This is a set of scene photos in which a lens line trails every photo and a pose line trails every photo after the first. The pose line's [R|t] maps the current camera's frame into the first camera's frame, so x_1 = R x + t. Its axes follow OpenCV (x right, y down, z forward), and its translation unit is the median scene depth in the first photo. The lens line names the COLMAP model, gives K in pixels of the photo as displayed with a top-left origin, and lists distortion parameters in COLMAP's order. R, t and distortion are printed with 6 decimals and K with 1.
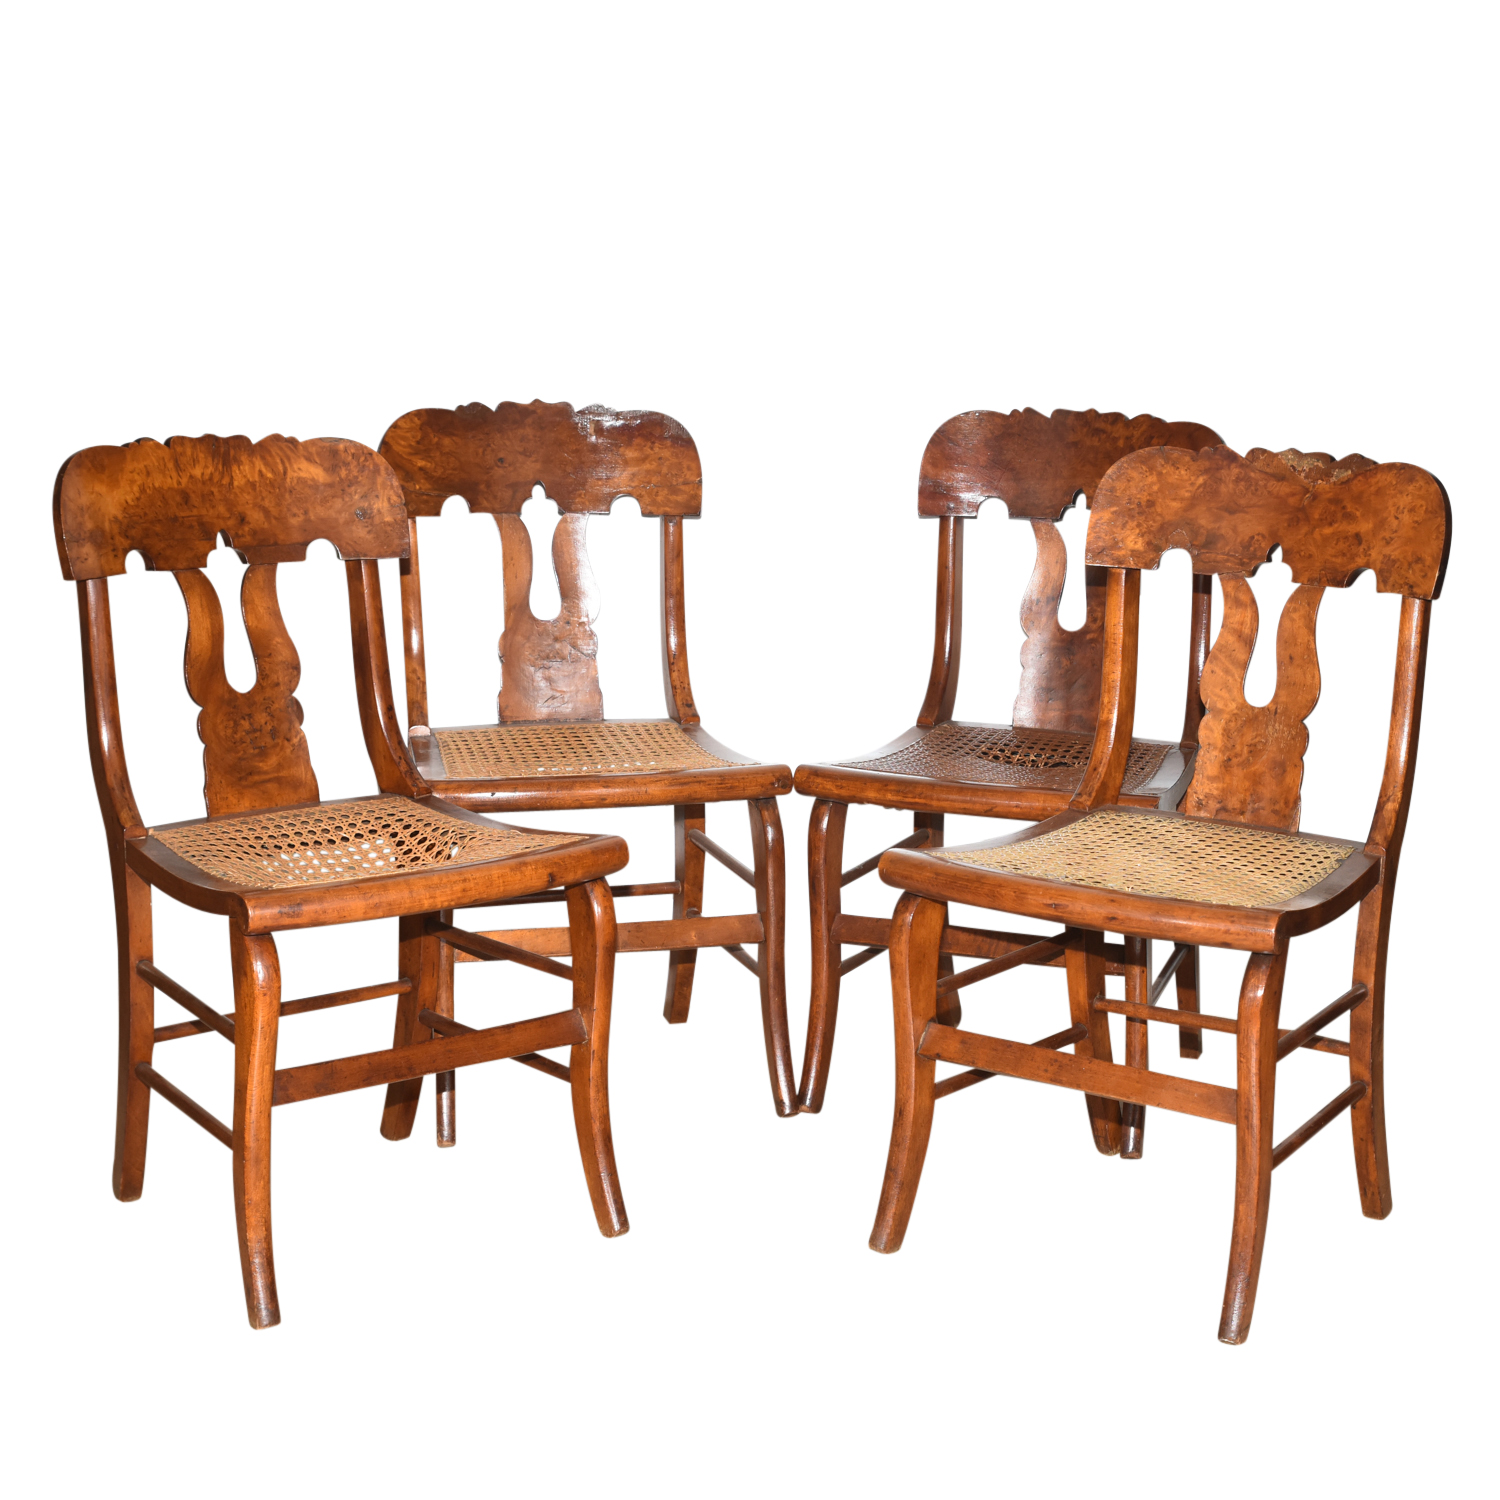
lens RADIAL K [[2689.1, 0, 901.0], [0, 2689.1, 805.8], [0, 0, 1]] dist [-0.022491, 0.074074]
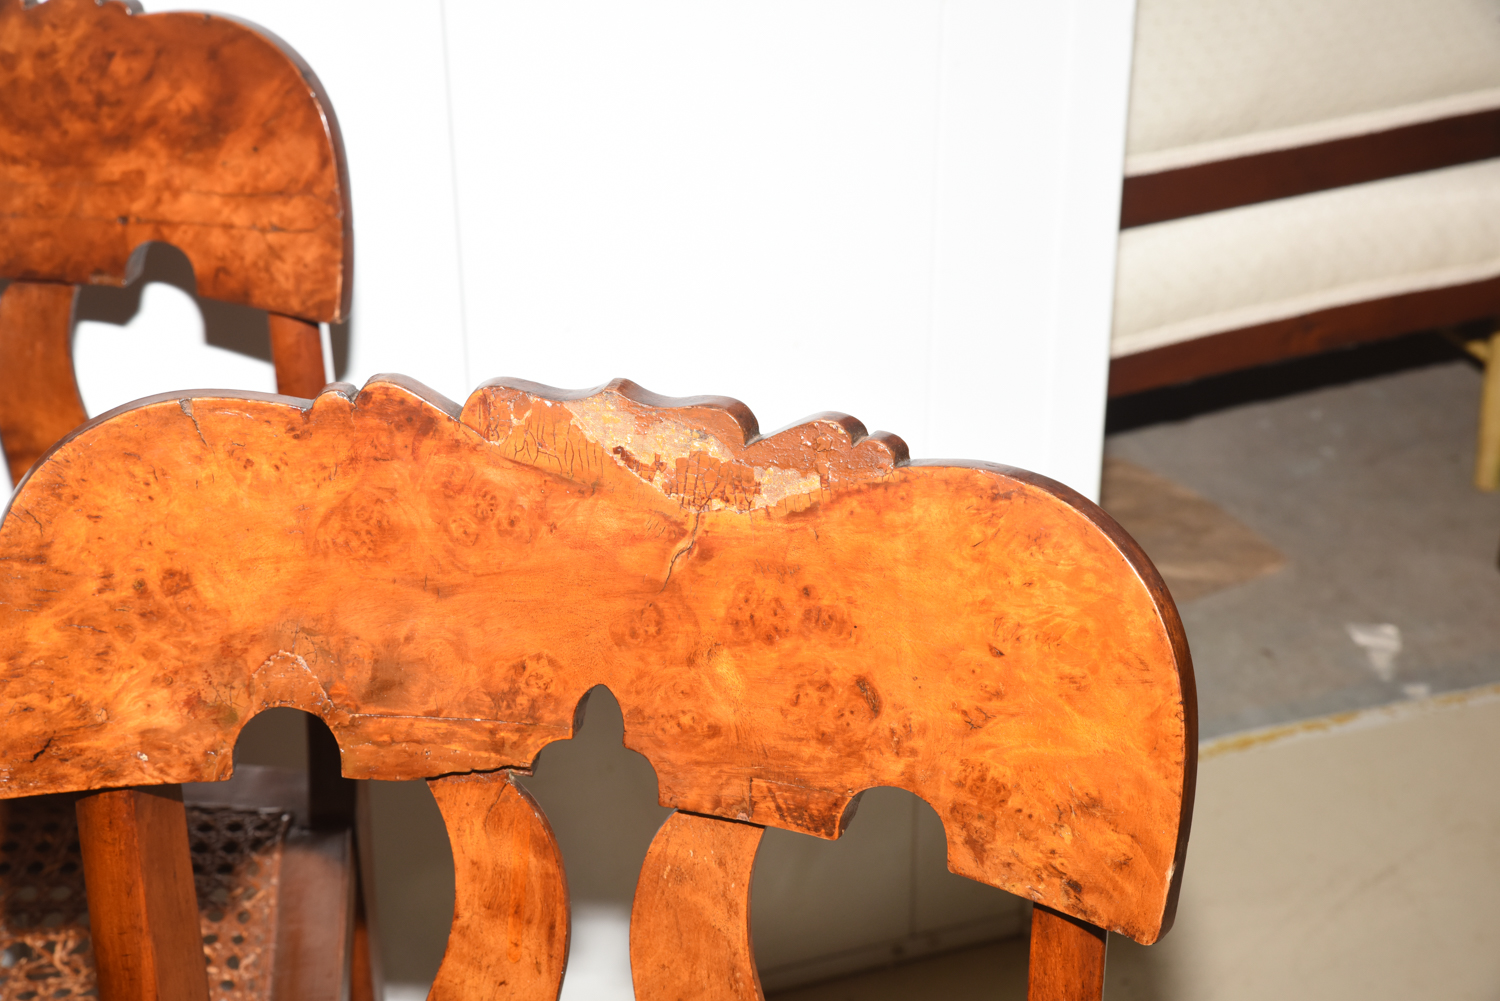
lens RADIAL K [[2641.9, 0, 744.1], [0, 2641.9, 498.3], [0, 0, 1]] dist [0.129379, 0.190180]
pose [[0.943827, -0.182402, 0.275537, 0.071761], [0.094504, 0.948017, 0.303862, -0.210962], [-0.316639, -0.260754, 0.912002, 0.700911]]
